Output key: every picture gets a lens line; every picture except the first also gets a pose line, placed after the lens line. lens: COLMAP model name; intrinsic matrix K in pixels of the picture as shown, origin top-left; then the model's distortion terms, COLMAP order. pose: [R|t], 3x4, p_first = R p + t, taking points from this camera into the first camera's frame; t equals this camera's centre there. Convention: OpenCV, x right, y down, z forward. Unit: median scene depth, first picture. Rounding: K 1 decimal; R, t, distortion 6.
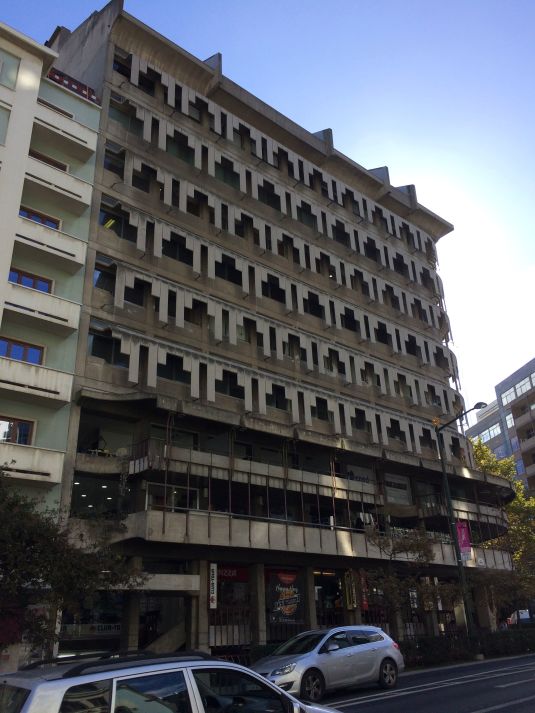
lens RADIAL K [[602.9, 0, 267.5], [0, 602.9, 356.5], [0, 0, 1]] dist [0.088635, -0.127093]
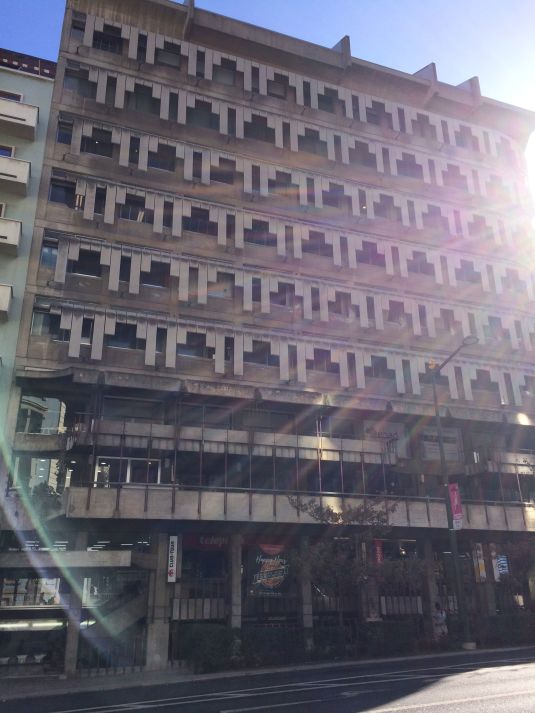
lens RADIAL K [[602.9, 0, 267.5], [0, 602.9, 356.5], [0, 0, 1]] dist [0.088635, -0.127093]
pose [[0.938871, -0.101523, -0.328960, 0.358414], [0.125639, 0.990668, 0.052843, 0.026253], [0.320525, -0.090943, 0.942864, 0.156042]]
